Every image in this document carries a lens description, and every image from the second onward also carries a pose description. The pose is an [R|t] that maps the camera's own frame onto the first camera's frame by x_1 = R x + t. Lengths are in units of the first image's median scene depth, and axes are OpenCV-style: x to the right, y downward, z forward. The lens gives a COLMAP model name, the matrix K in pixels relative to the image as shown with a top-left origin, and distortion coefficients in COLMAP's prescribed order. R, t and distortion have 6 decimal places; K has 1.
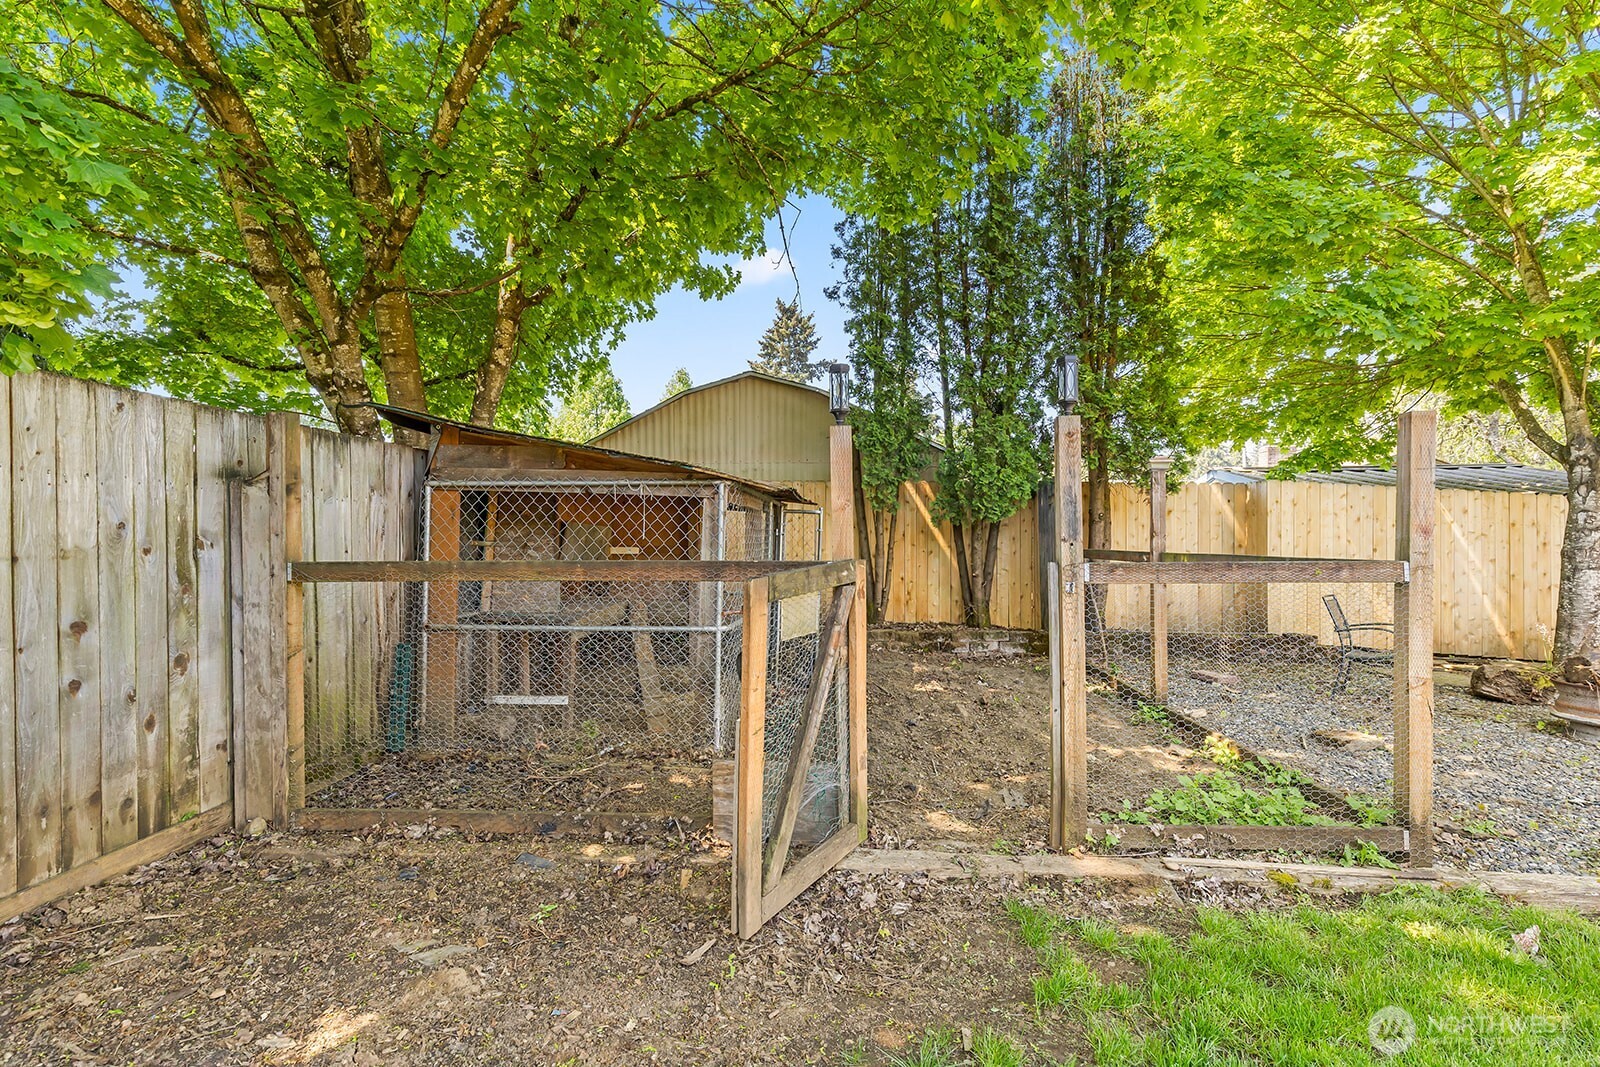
lens RADIAL K [[737.0, 0, 797.8], [0, 737.0, 548.9], [0, 0, 1]] dist [0.001969, 0.000445]
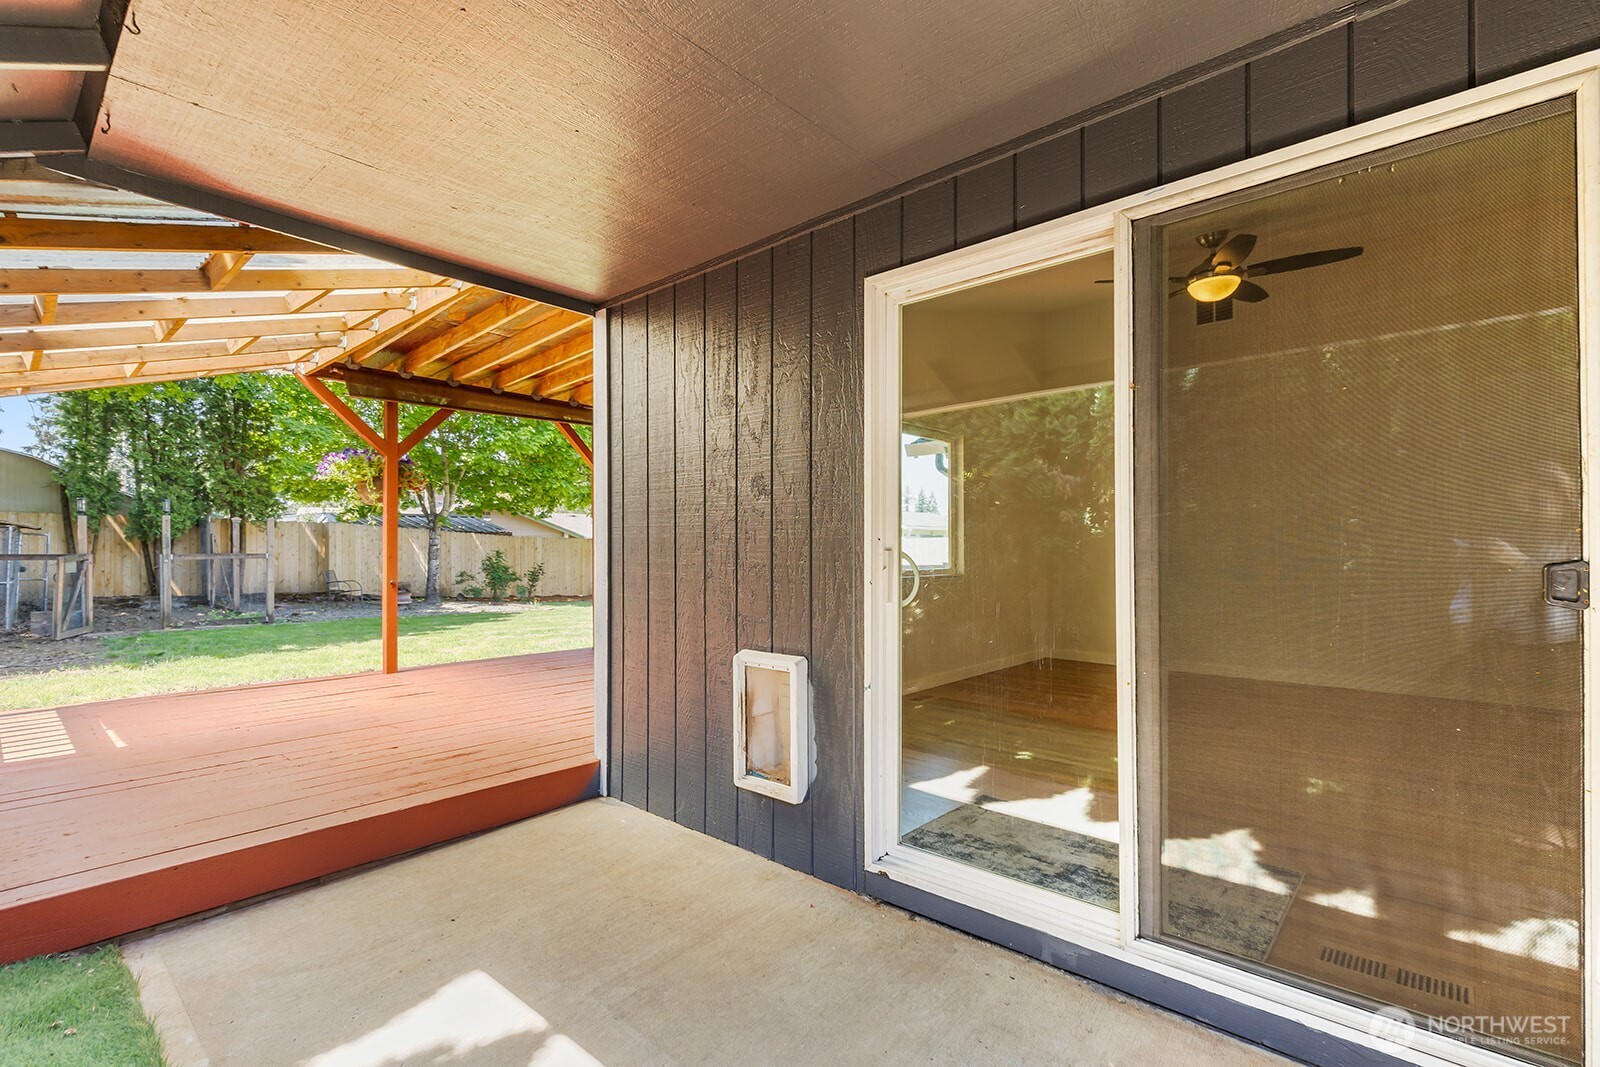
lens RADIAL K [[737.0, 0, 797.8], [0, 737.0, 548.9], [0, 0, 1]] dist [0.001969, 0.000445]
pose [[0.620182, 0.002222, 0.784455, -0.251693], [0.008573, 0.999917, -0.009610, 0.022930], [-0.784411, 0.012685, 0.620112, -1.652359]]
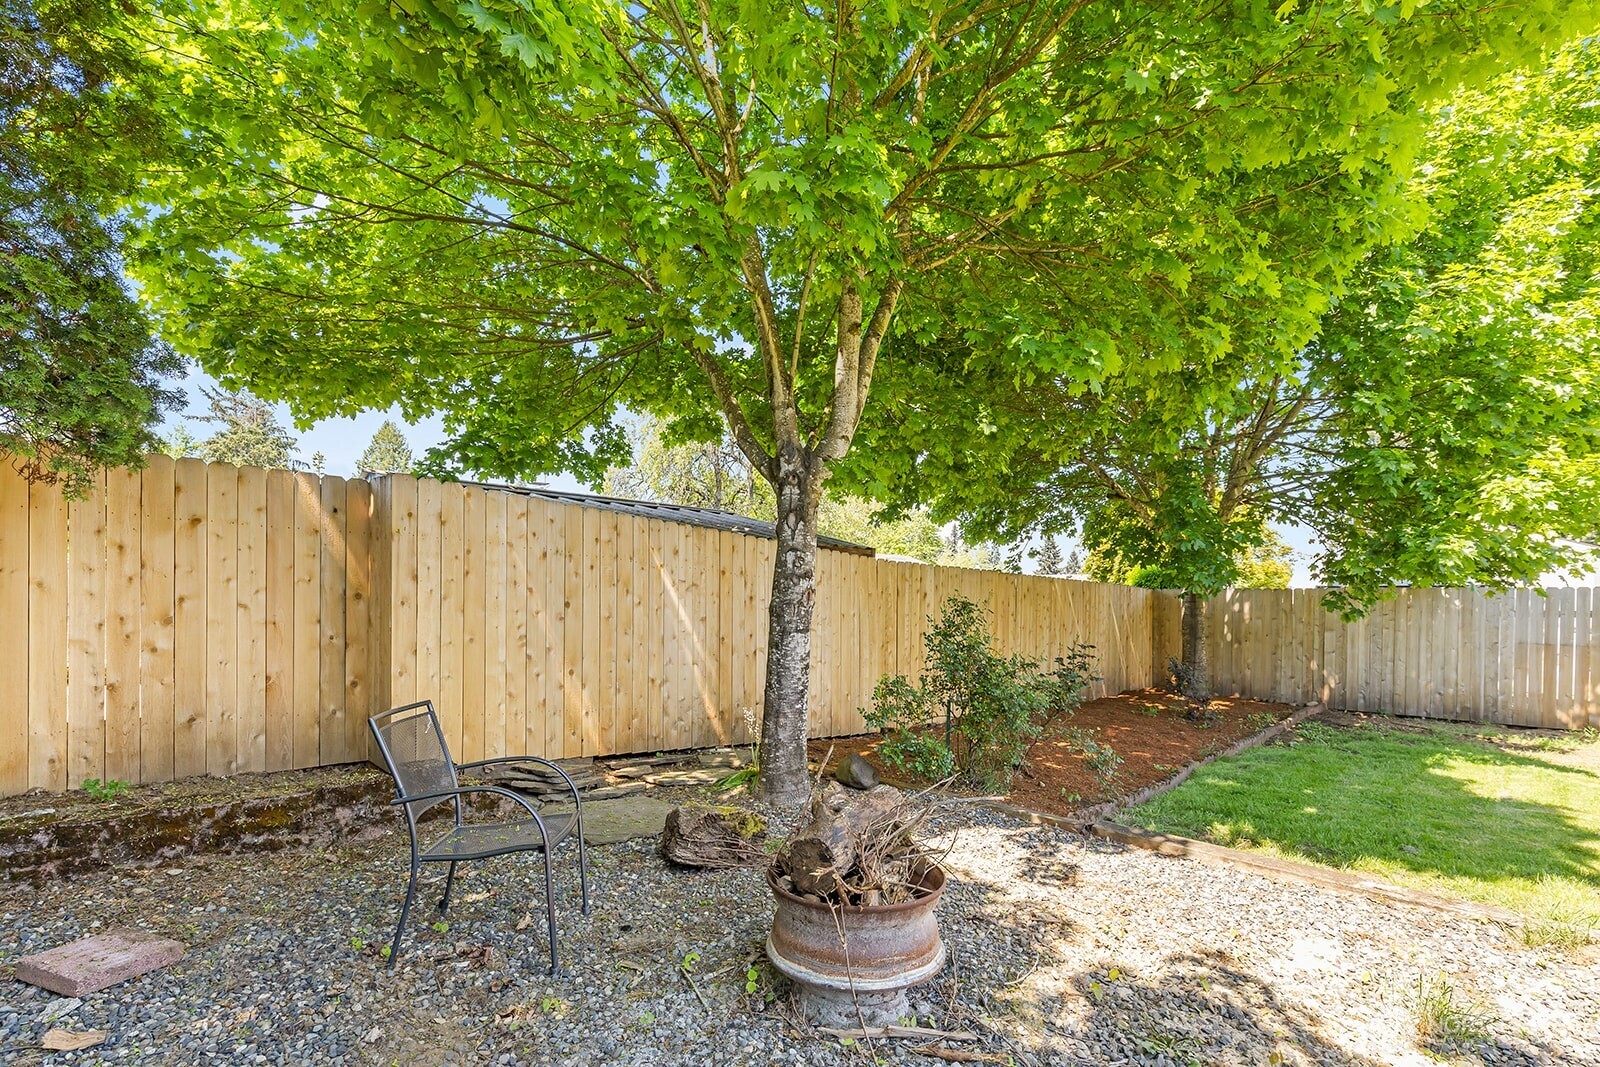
lens RADIAL K [[745.2, 0, 799.1], [0, 745.2, 603.3], [0, 0, 1]] dist [0.000406, 0.000098]
pose [[0.650885, 0.008367, 0.759130, 0.473202], [-0.006027, 0.999965, -0.005854, 0.003534], [-0.759152, -0.000765, 0.650913, 0.477053]]
